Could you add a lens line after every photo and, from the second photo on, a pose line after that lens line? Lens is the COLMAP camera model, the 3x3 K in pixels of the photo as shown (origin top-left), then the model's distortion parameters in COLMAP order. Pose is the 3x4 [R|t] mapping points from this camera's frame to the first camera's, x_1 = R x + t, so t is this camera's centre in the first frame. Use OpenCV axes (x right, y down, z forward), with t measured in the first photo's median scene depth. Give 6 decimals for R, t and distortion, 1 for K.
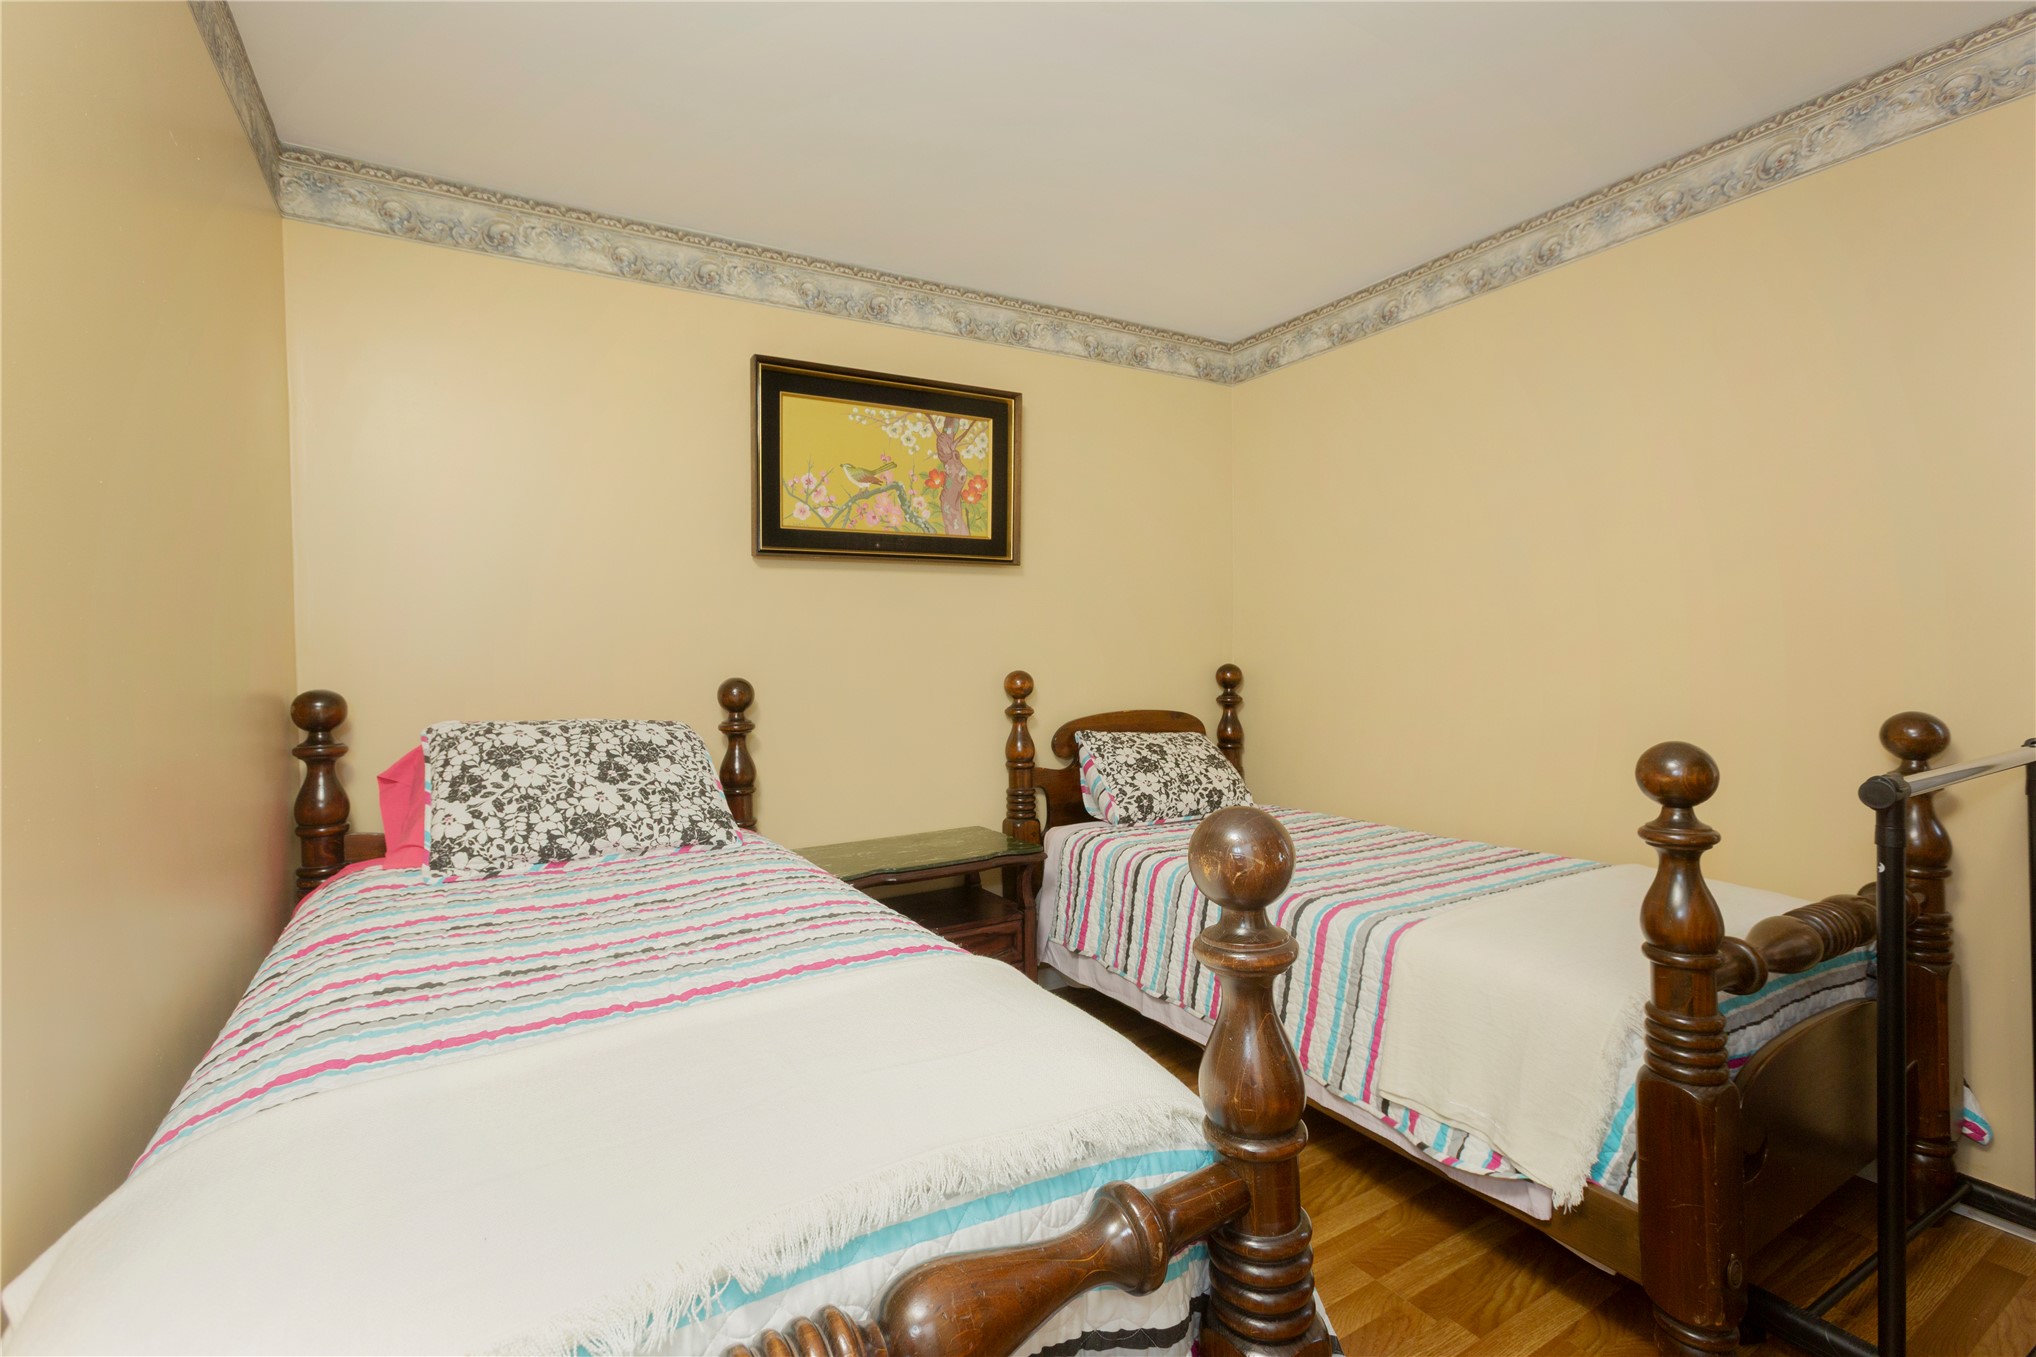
lens RADIAL K [[921.2, 0, 1018.0], [0, 921.2, 678.5], [0, 0, 1]] dist [-0.014932, 0.025667]
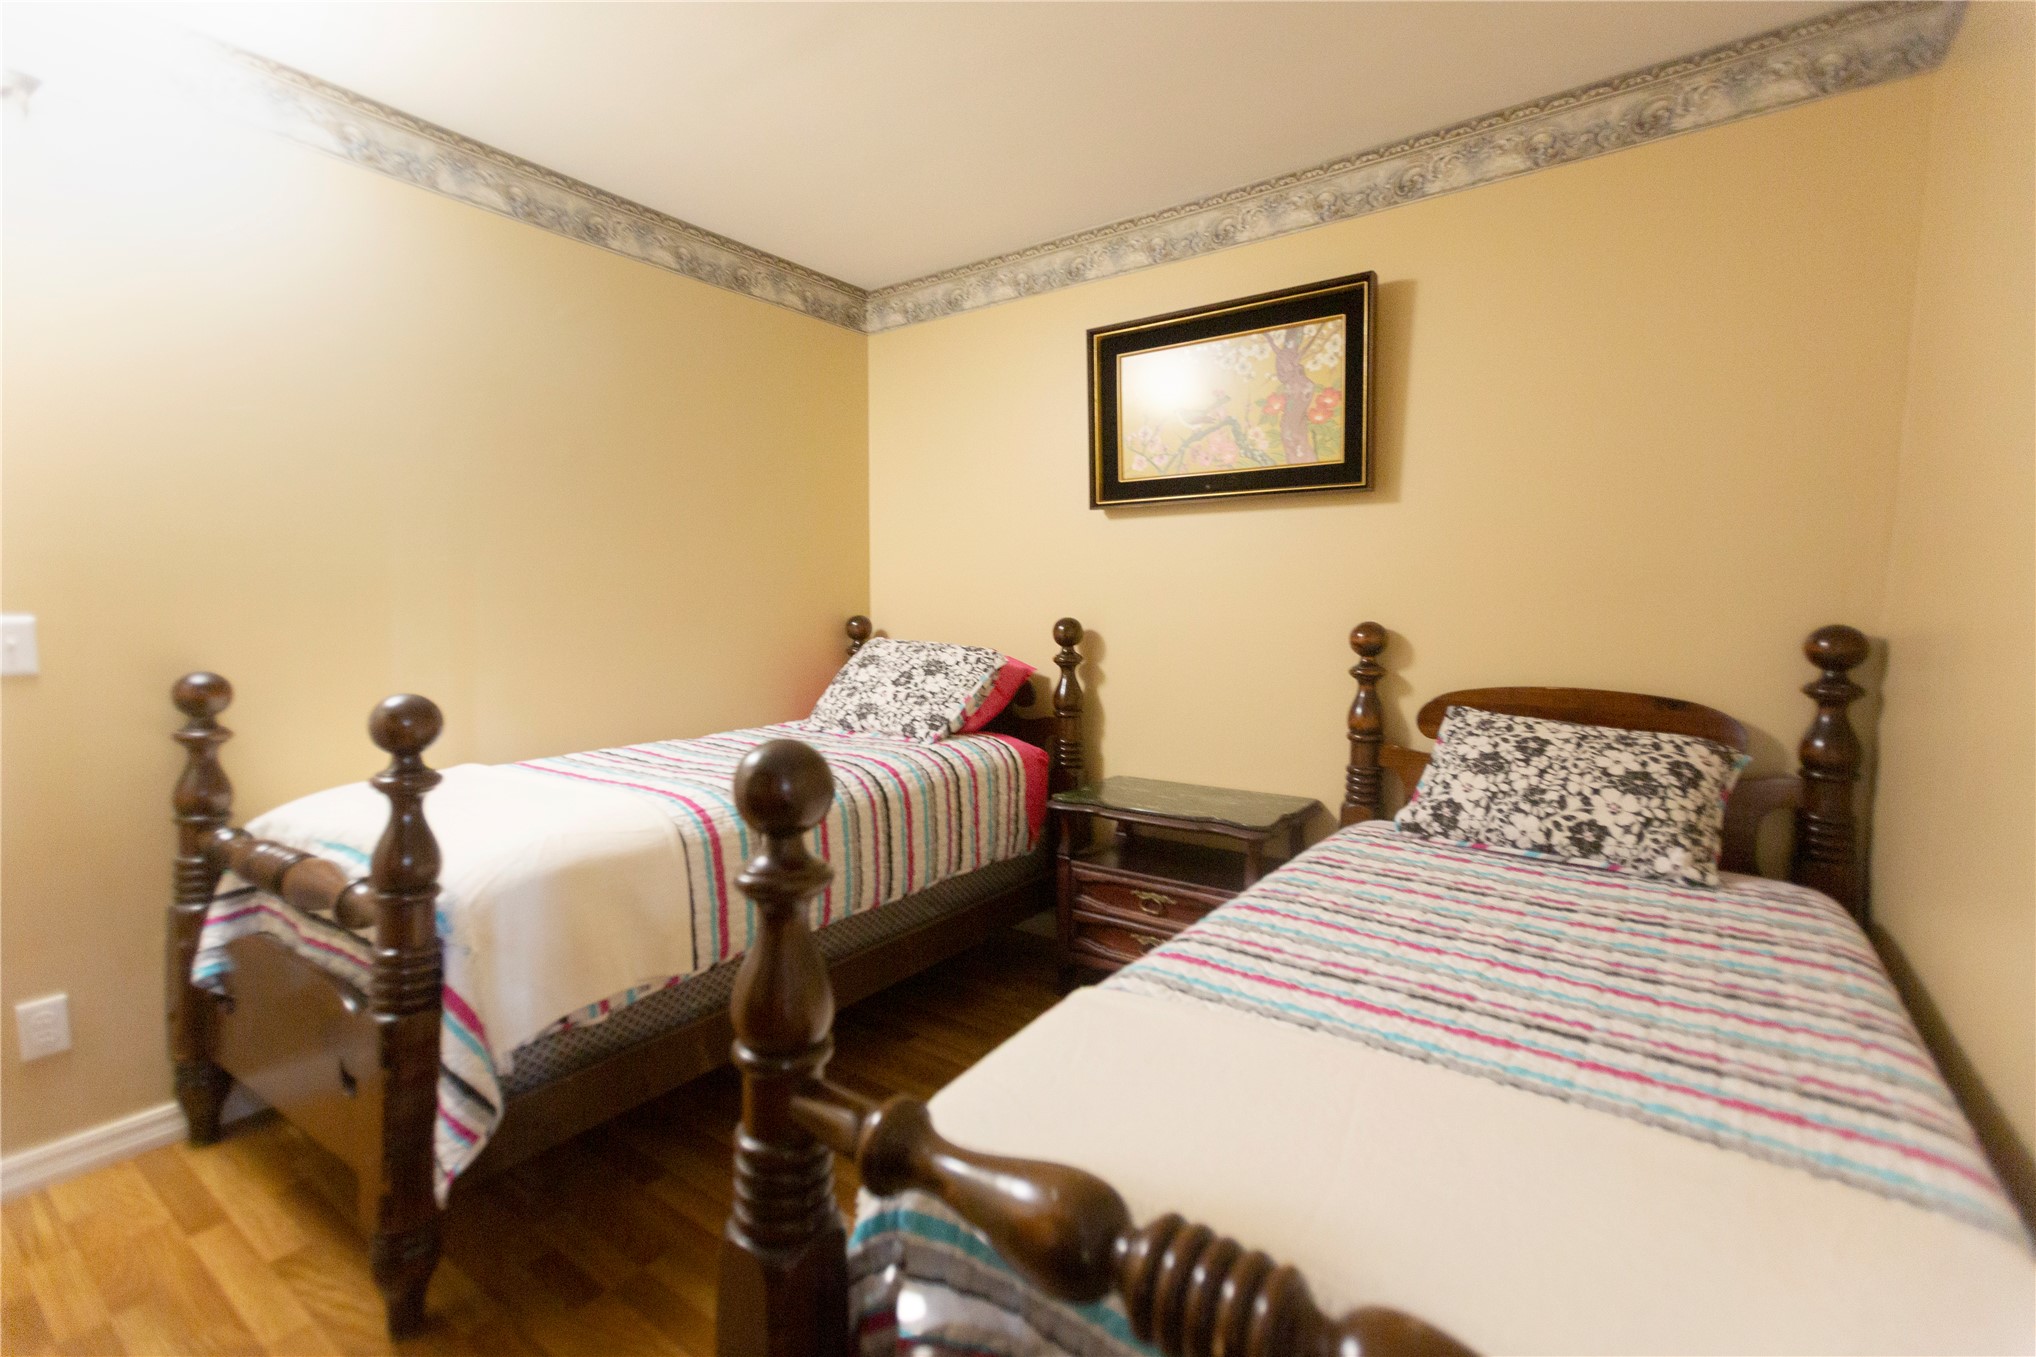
lens RADIAL K [[950.0, 0, 1018.0], [0, 950.0, 678.5], [0, 0, 1]] dist [-0.001019, 0.017800]
pose [[0.381382, 0.095066, -0.919516, 0.682082], [-0.028575, 0.995435, 0.091063, -0.027070], [0.923976, -0.008454, 0.382357, 0.407246]]
